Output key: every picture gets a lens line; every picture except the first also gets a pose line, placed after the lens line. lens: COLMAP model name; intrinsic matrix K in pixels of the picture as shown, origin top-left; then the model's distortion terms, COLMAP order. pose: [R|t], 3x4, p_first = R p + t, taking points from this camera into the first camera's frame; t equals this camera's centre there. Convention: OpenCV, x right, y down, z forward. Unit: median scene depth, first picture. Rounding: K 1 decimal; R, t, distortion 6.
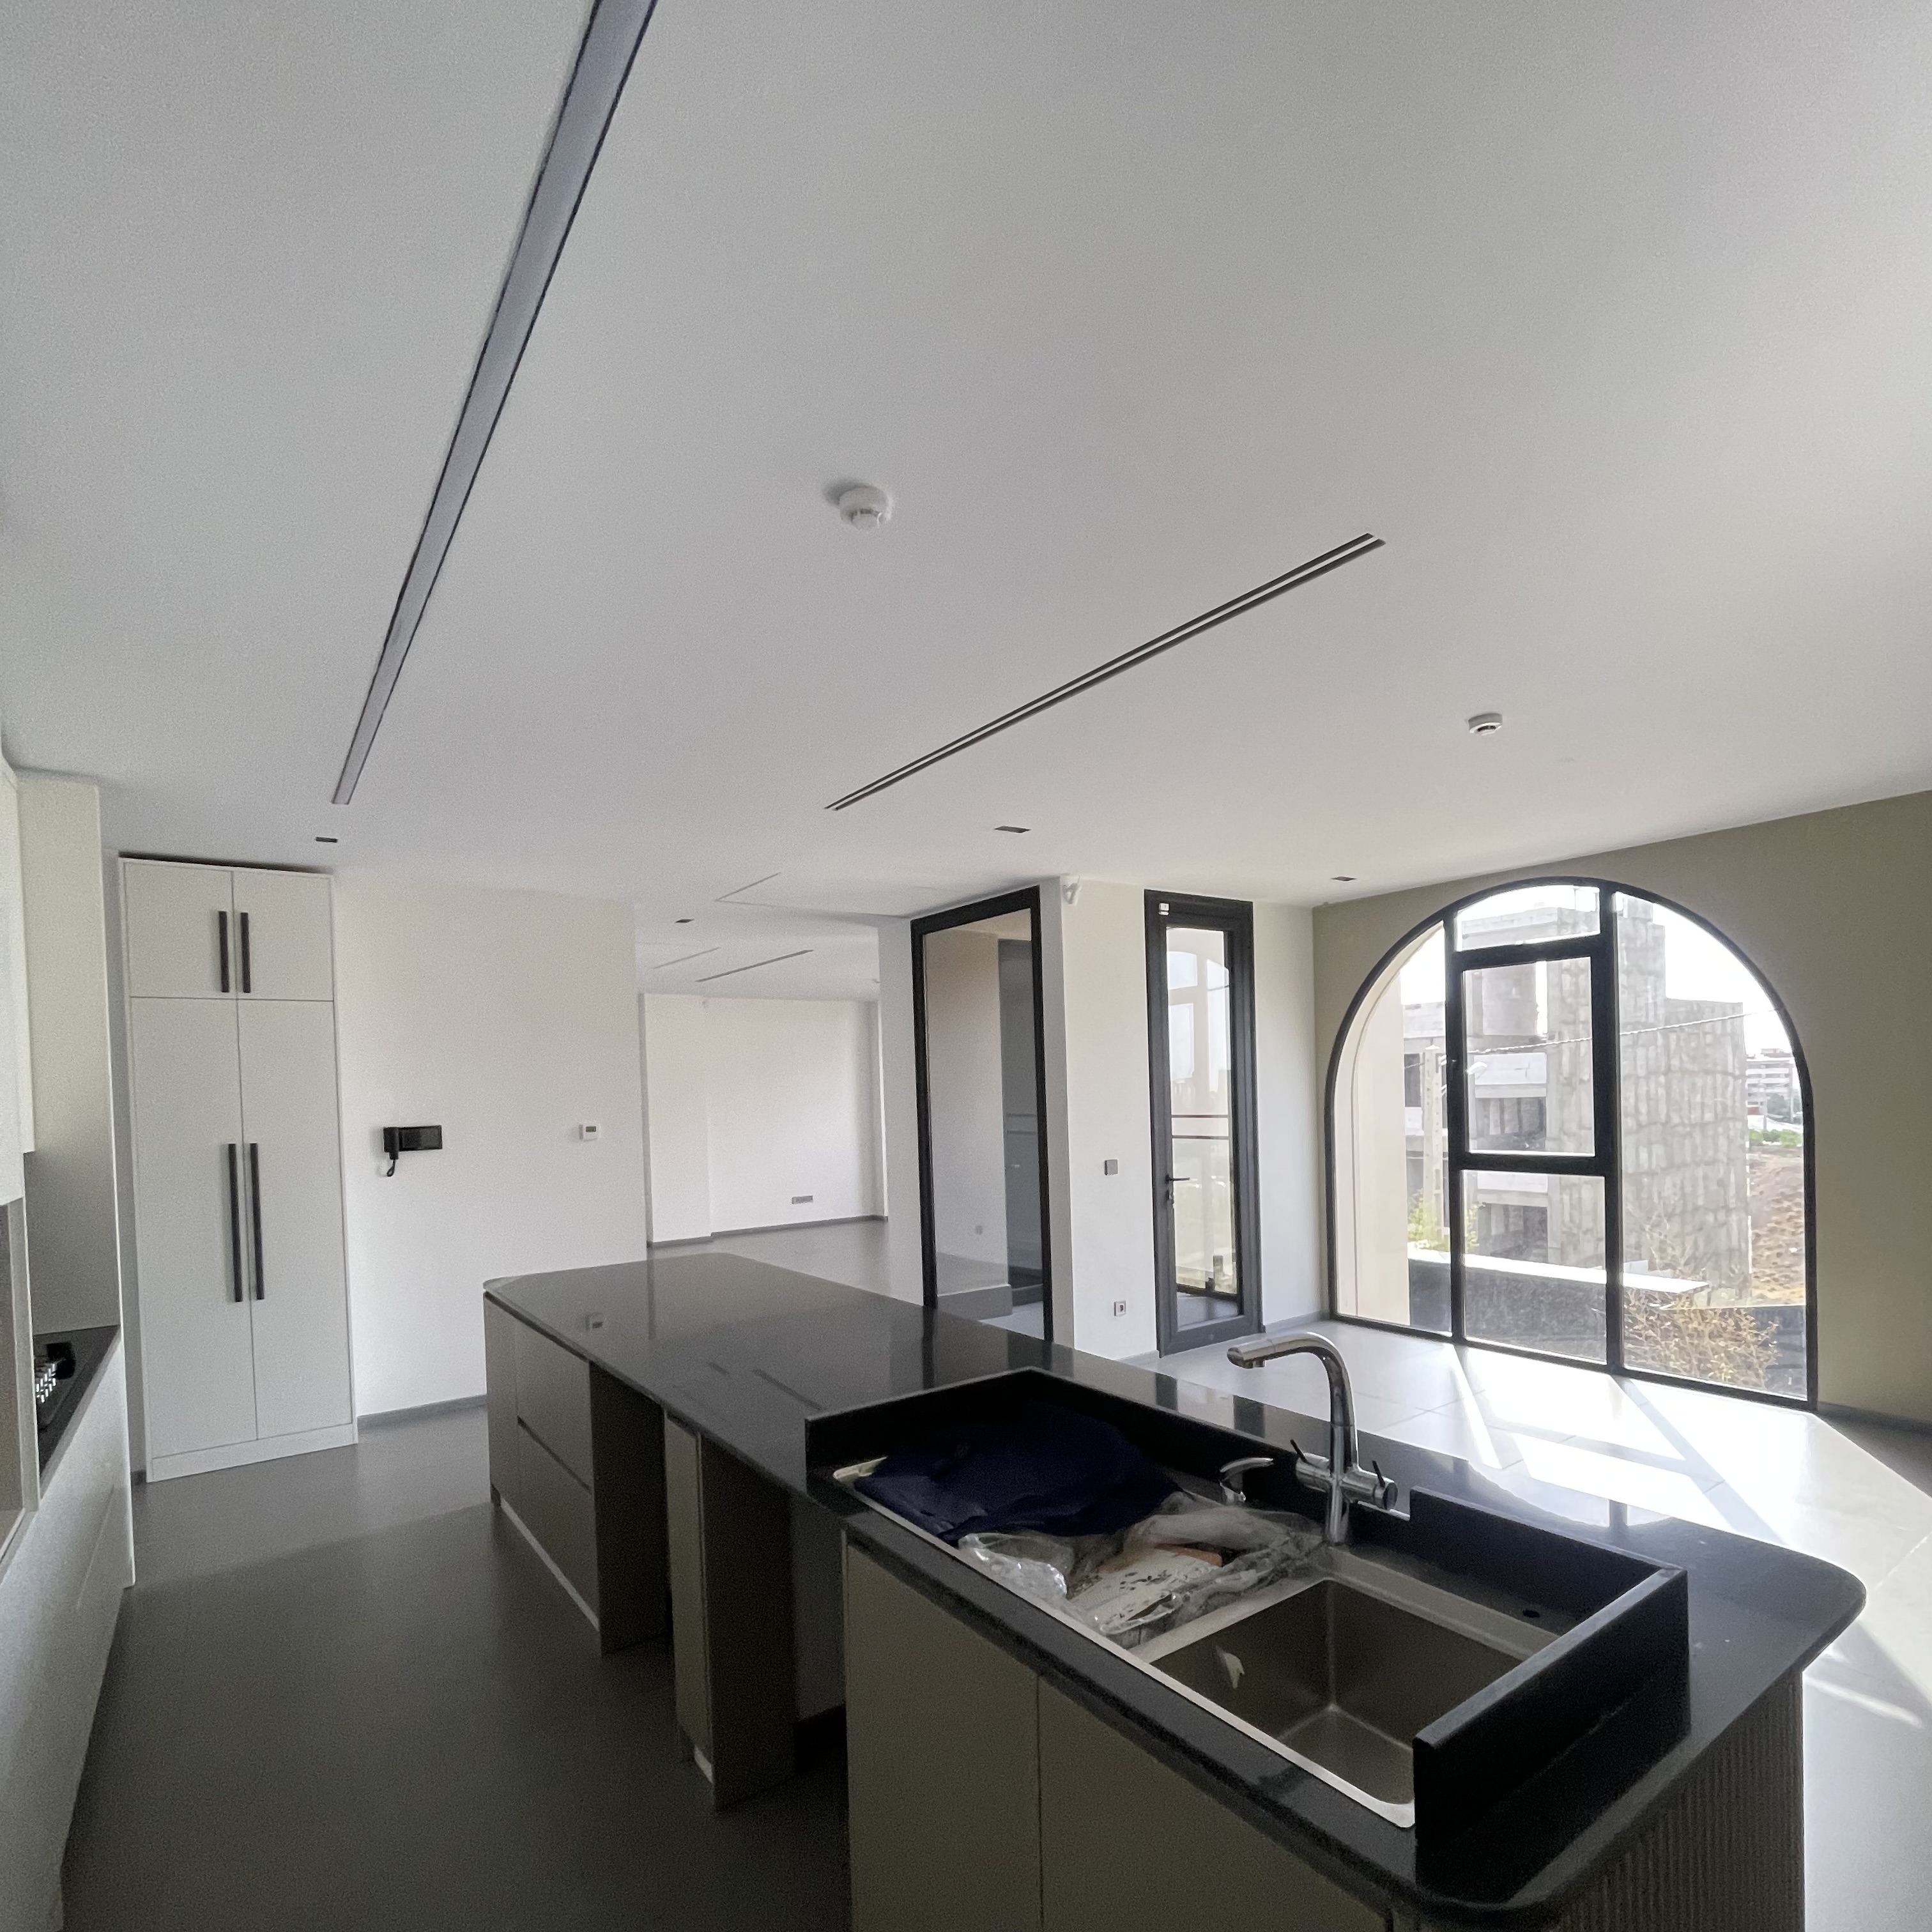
lens RADIAL K [[1044.8, 0, 964.3], [0, 1044.8, 1075.3], [0, 0, 1]] dist [-0.004634, 0.000000]
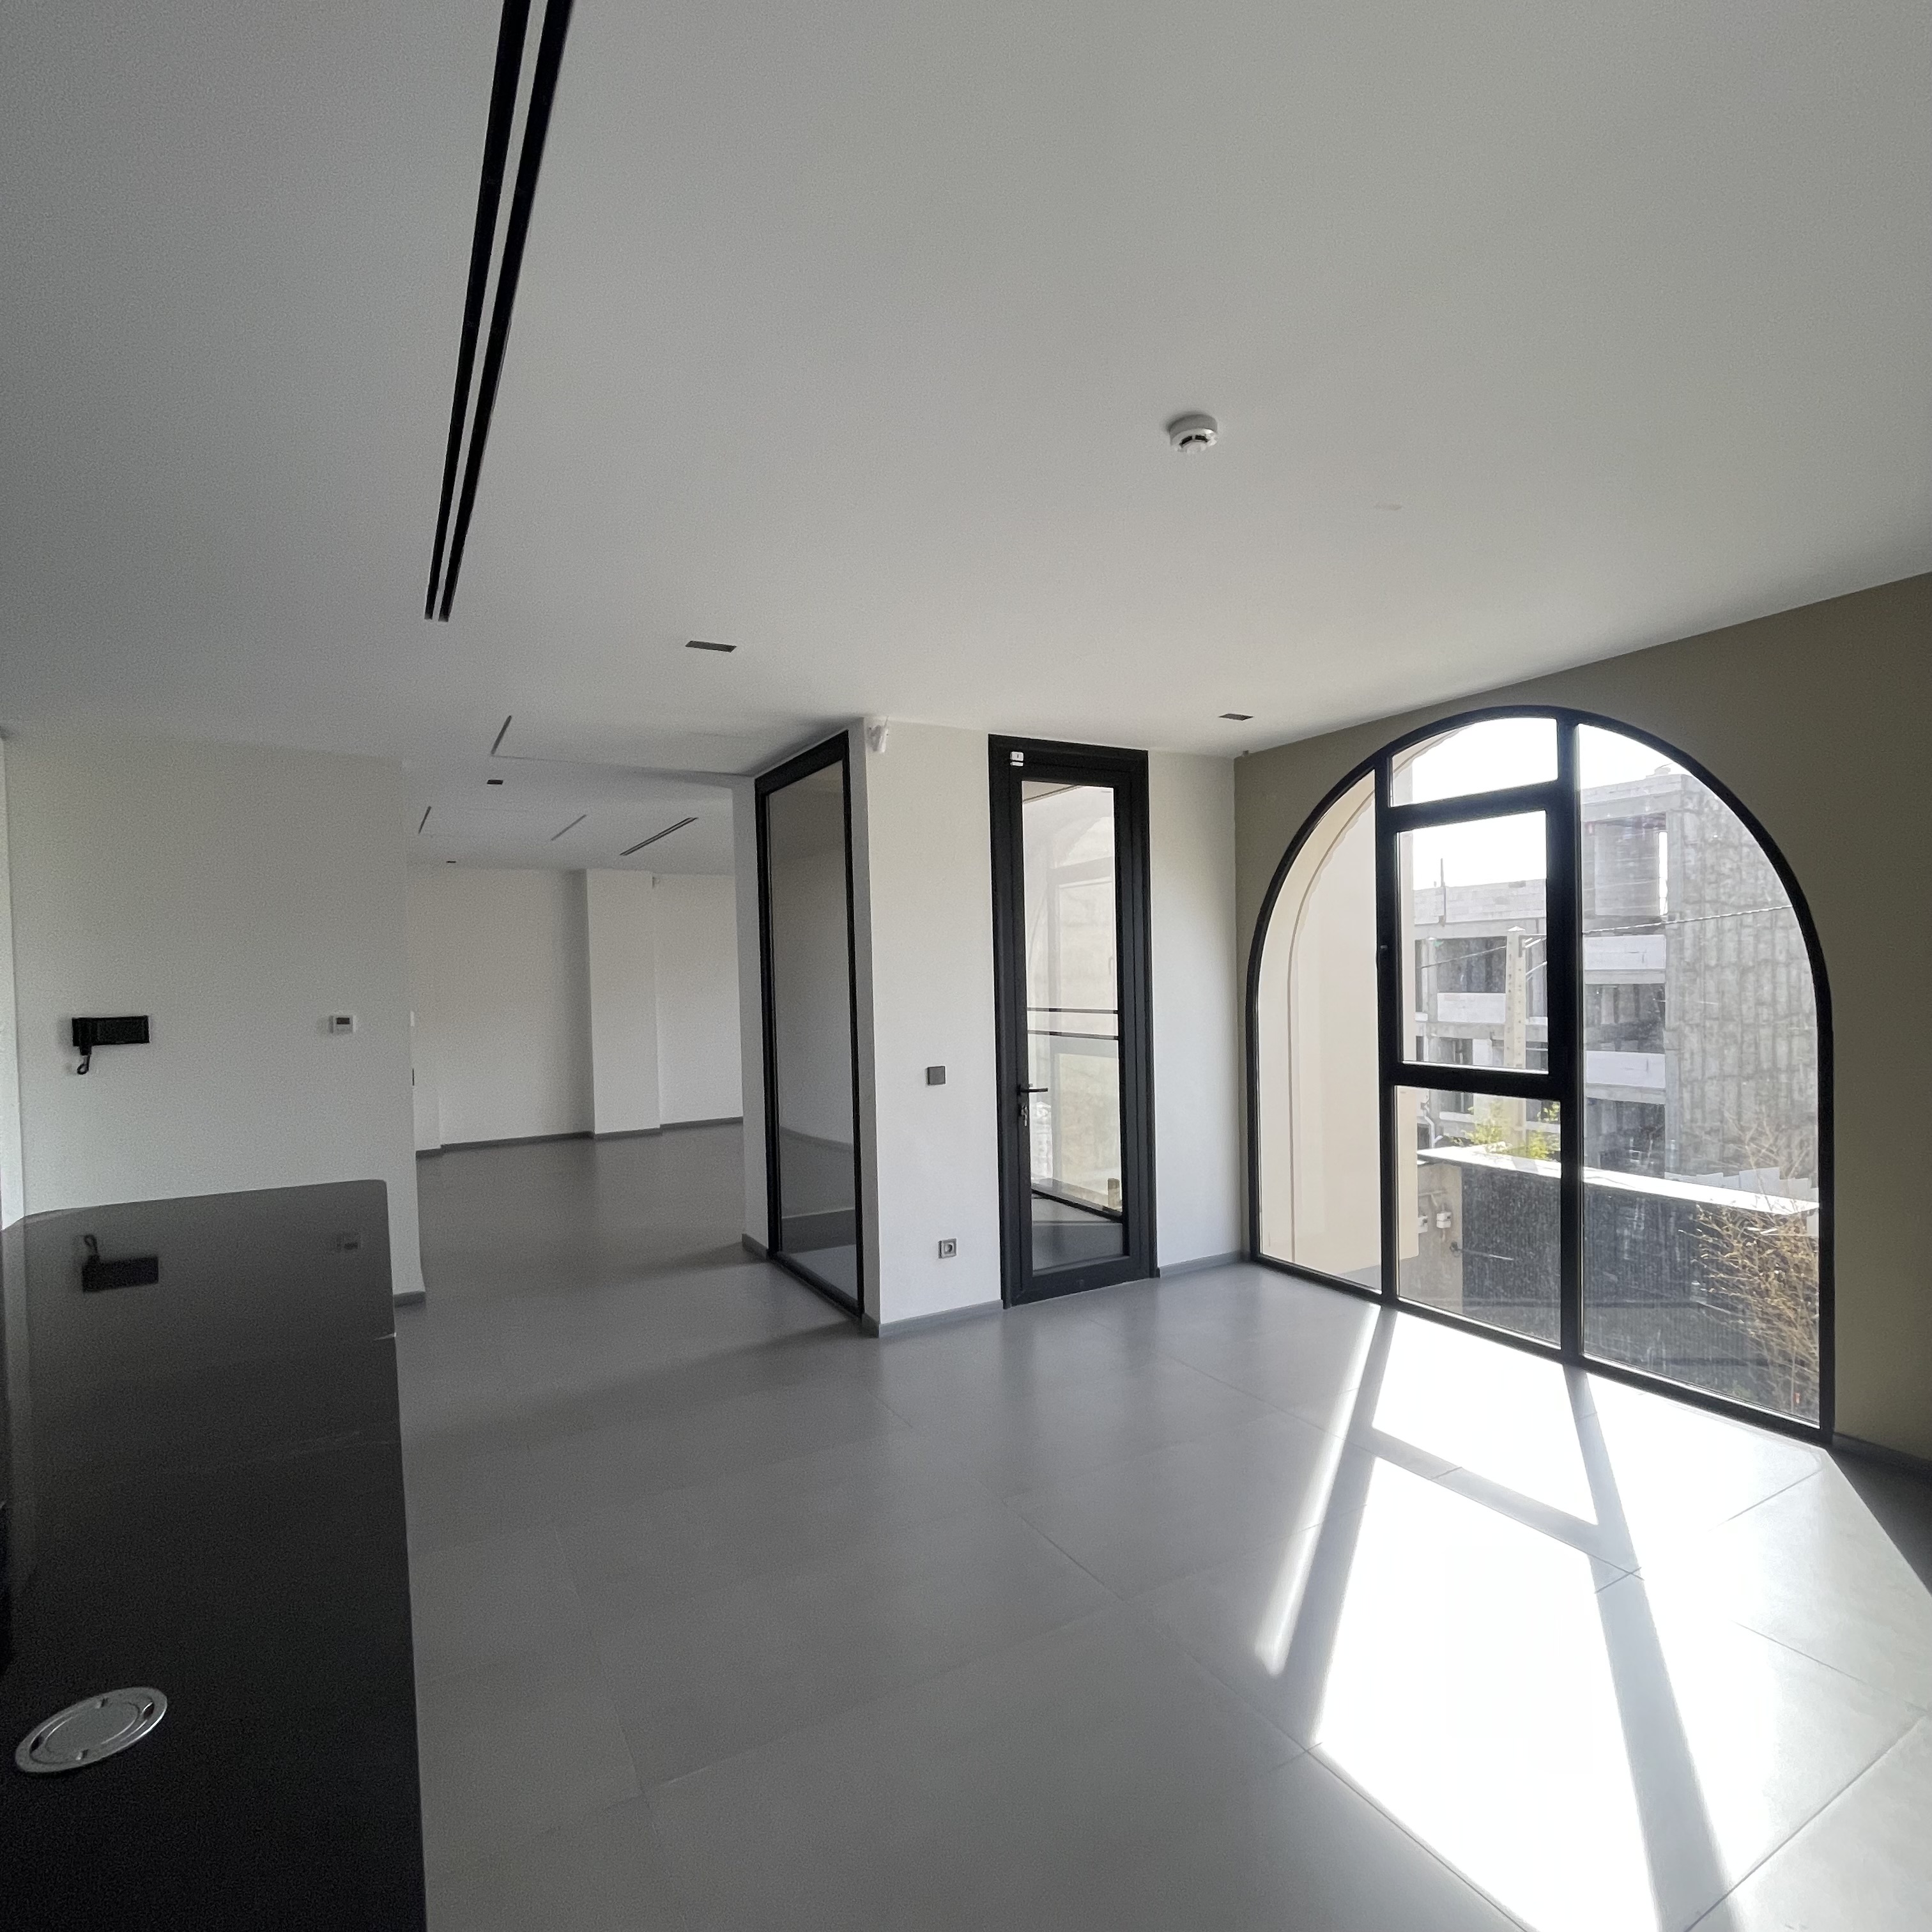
lens RADIAL K [[1047.0, 0, 966.0], [0, 1047.0, 966.0], [0, 0, 1]] dist [0.003716, -0.000729]
pose [[0.995204, 0.007351, -0.097546, 0.222176], [-0.006283, 0.999917, 0.011245, -0.006139], [0.097621, -0.010578, 0.995167, 0.173948]]
